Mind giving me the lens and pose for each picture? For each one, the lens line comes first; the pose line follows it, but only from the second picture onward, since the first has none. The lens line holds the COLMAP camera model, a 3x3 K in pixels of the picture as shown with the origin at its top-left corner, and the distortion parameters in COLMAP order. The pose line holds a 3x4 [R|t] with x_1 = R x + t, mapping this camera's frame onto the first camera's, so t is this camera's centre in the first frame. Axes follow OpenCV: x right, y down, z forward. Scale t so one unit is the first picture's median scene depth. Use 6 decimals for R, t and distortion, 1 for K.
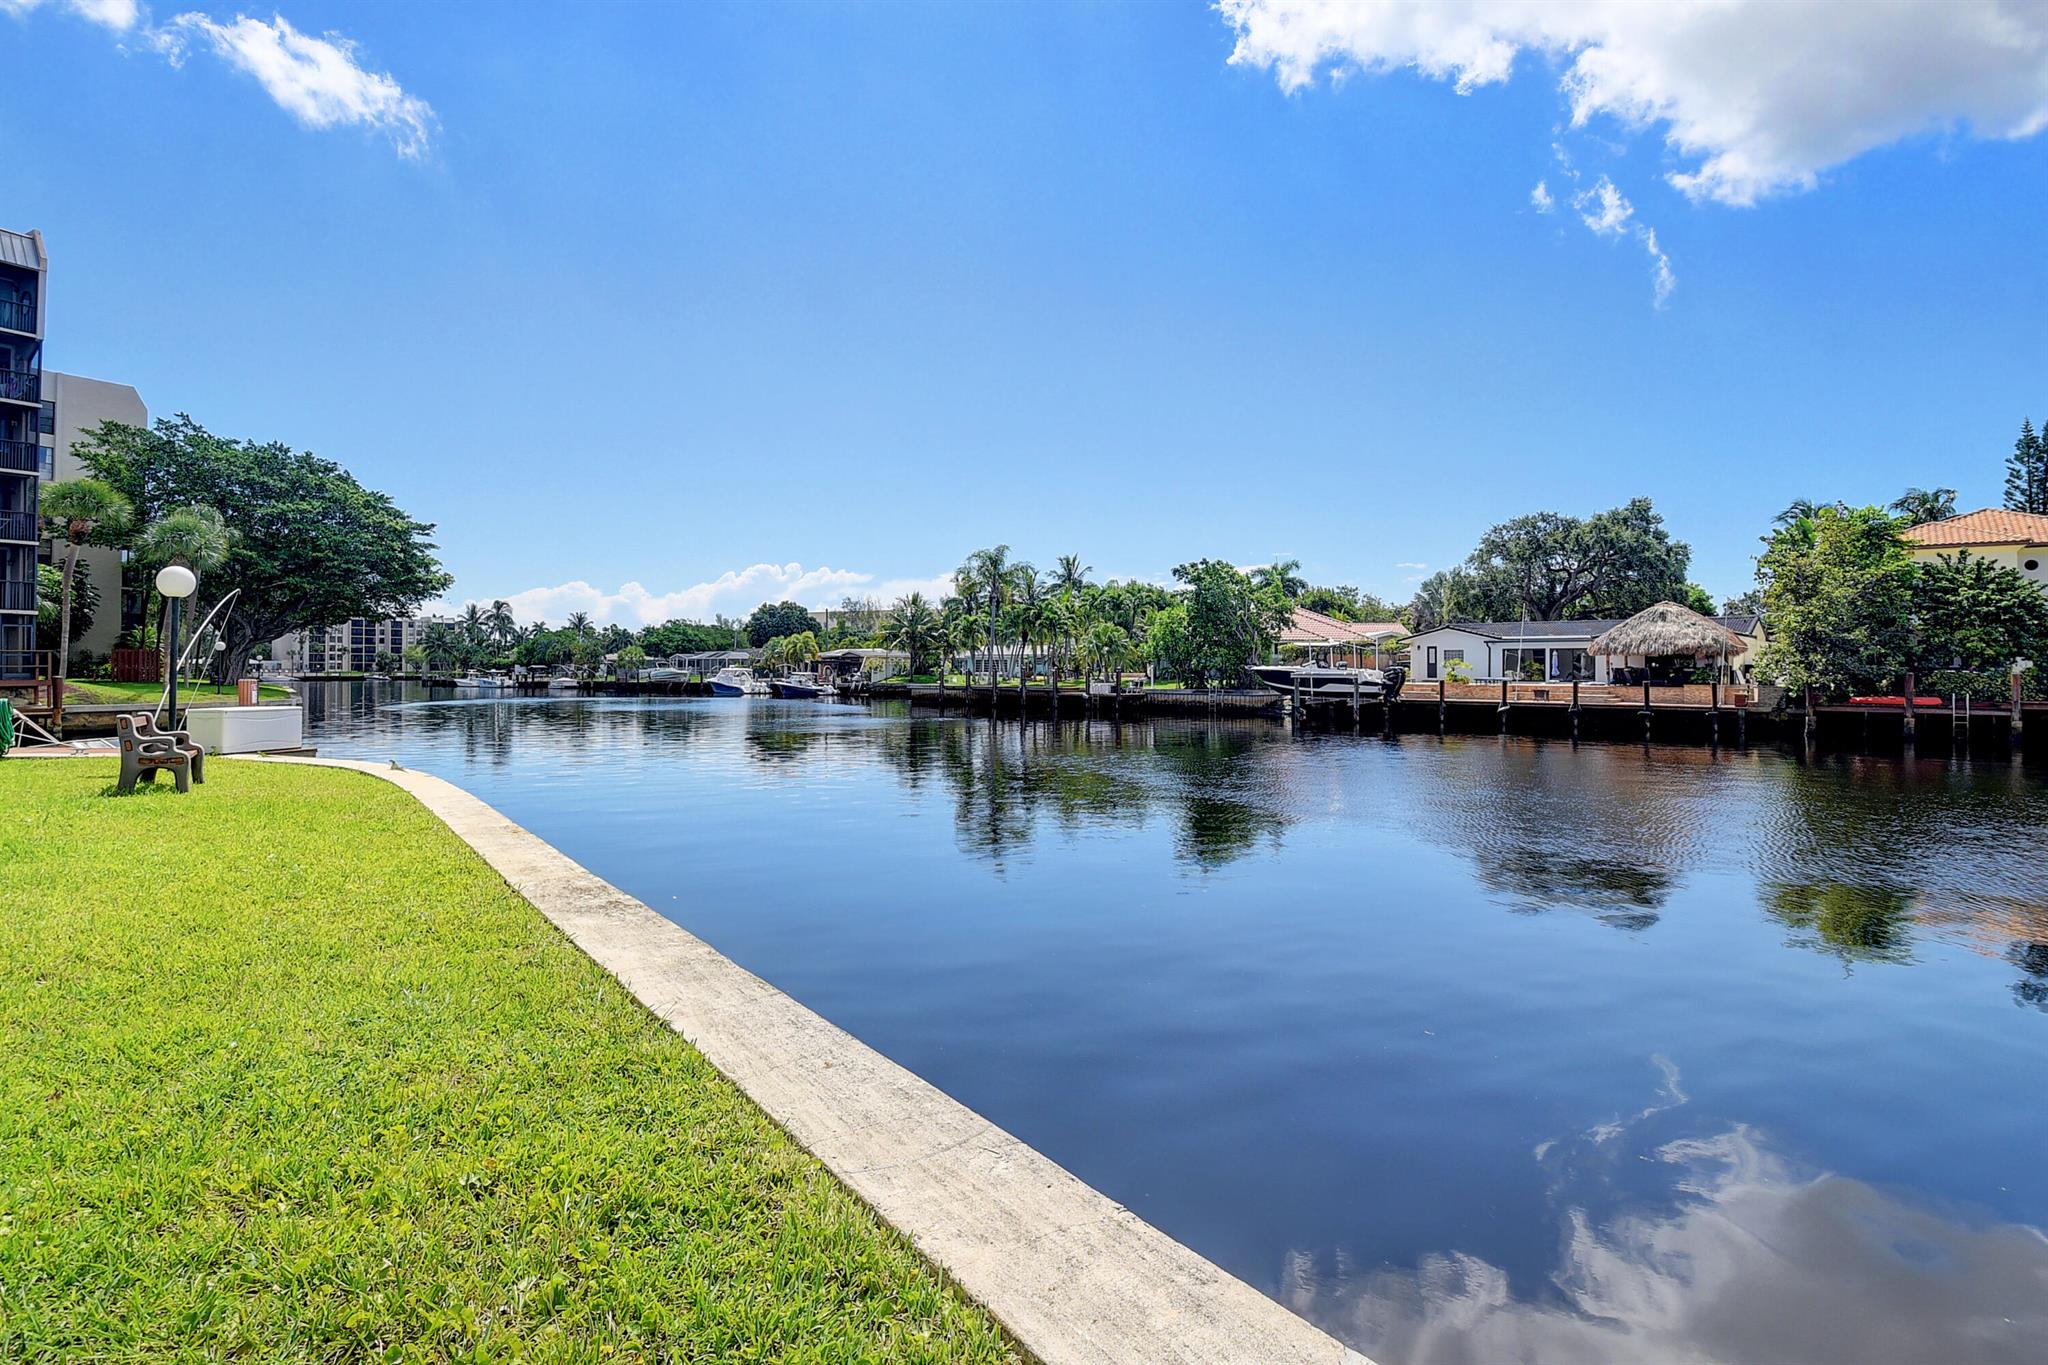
lens RADIAL K [[1006.2, 0, 987.5], [0, 1006.2, 670.4], [0, 0, 1]] dist [-0.000873, -0.023392]
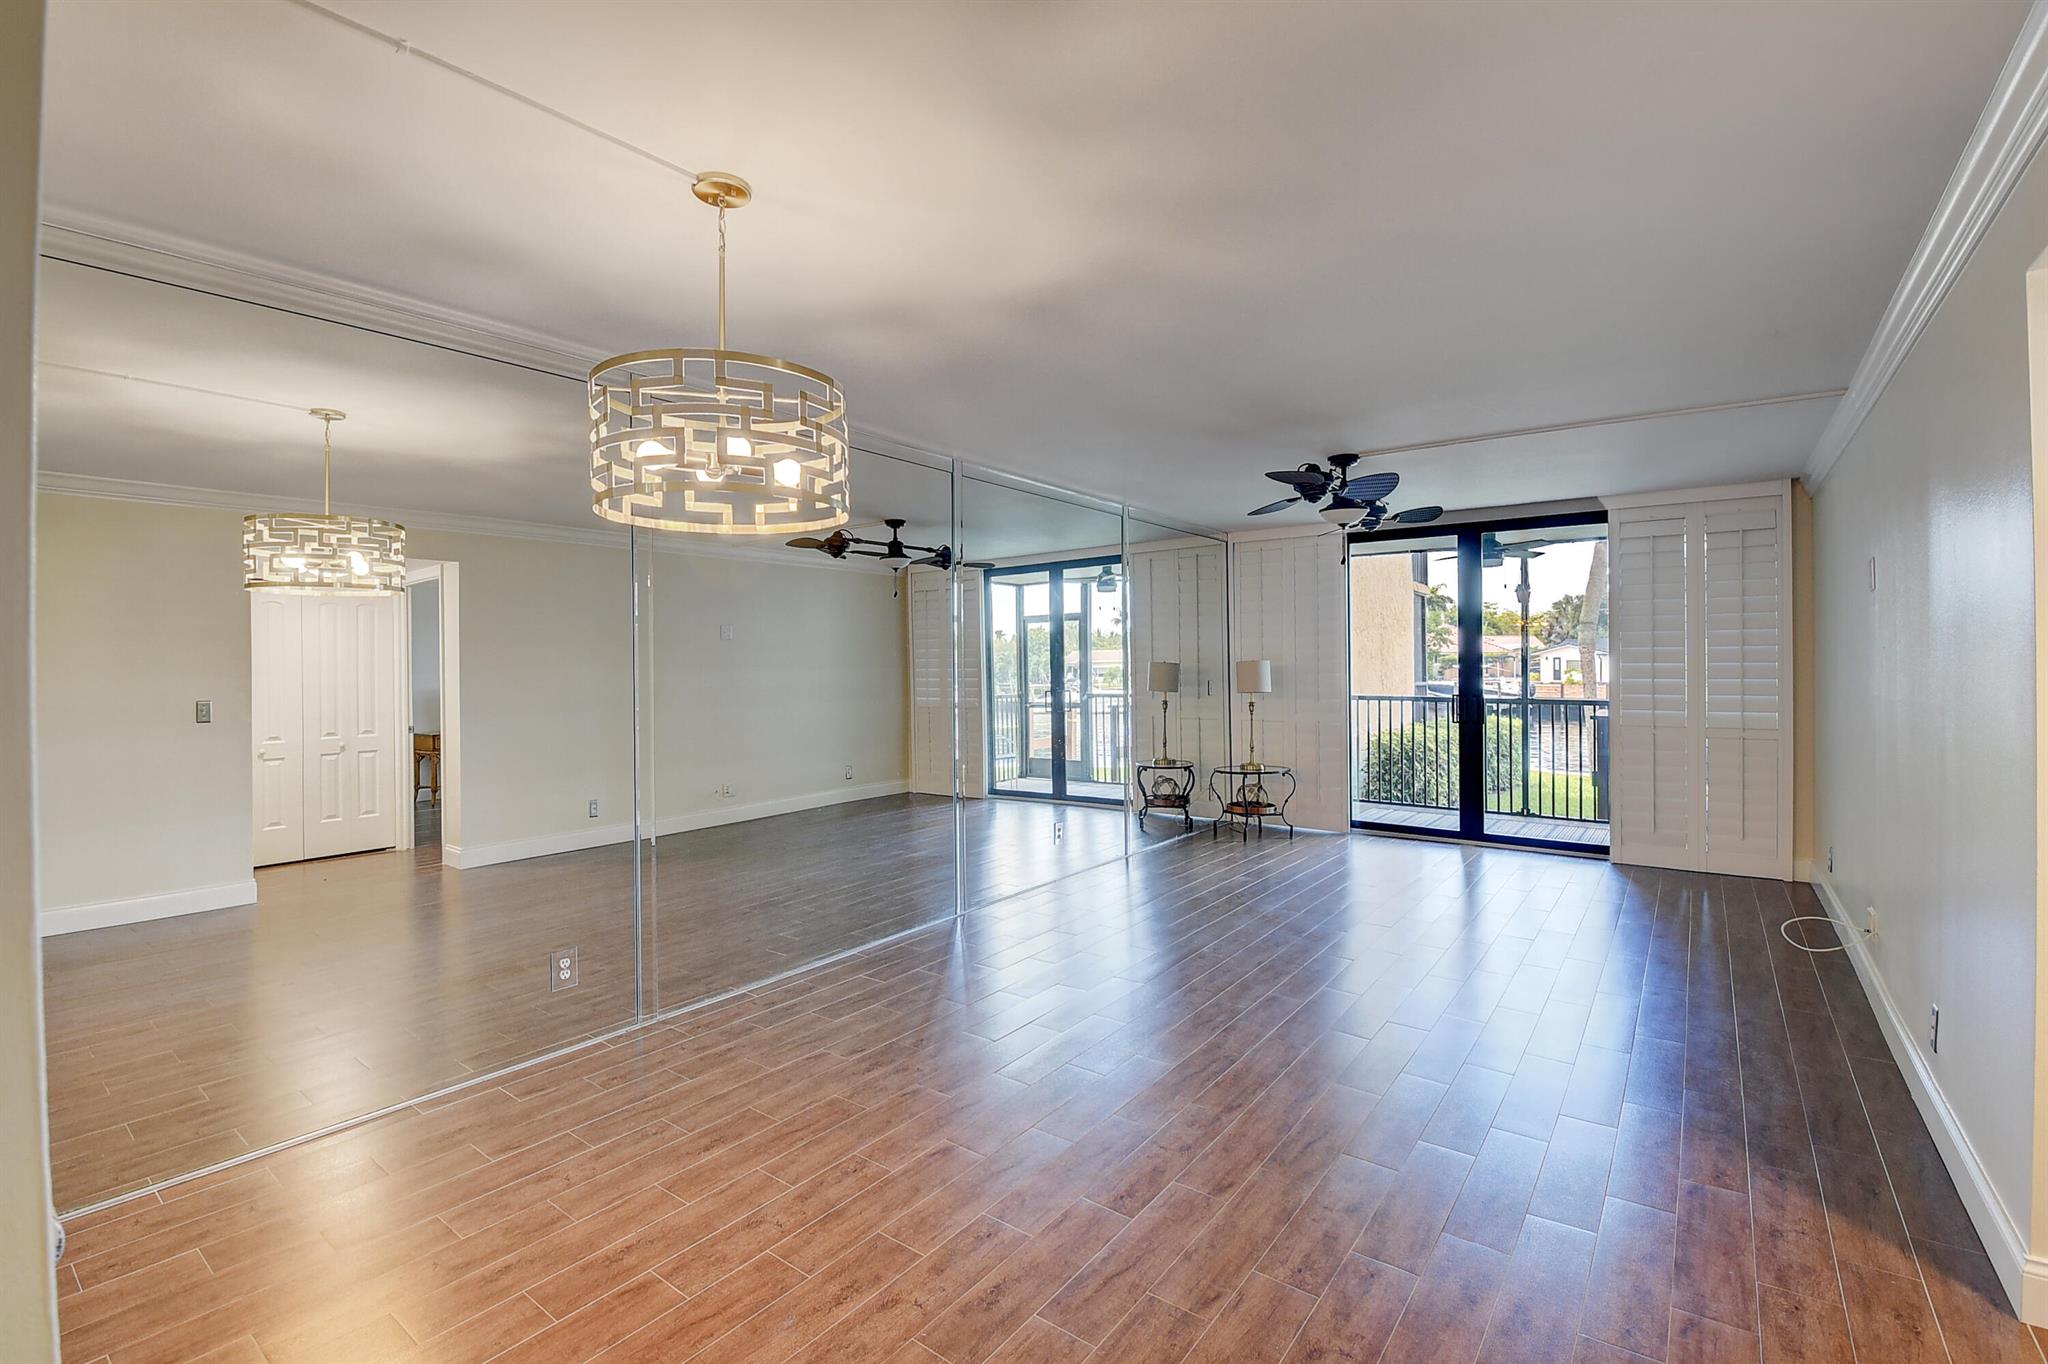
lens RADIAL K [[908.8, 0, 1018.0], [0, 908.8, 662.9], [0, 0, 1]] dist [0.019236, -0.030778]
pose [[0.991223, -0.011328, -0.131714, -0.115083], [0.010912, 0.999933, -0.003879, -0.018036], [0.131749, 0.002408, 0.991280, -0.307218]]
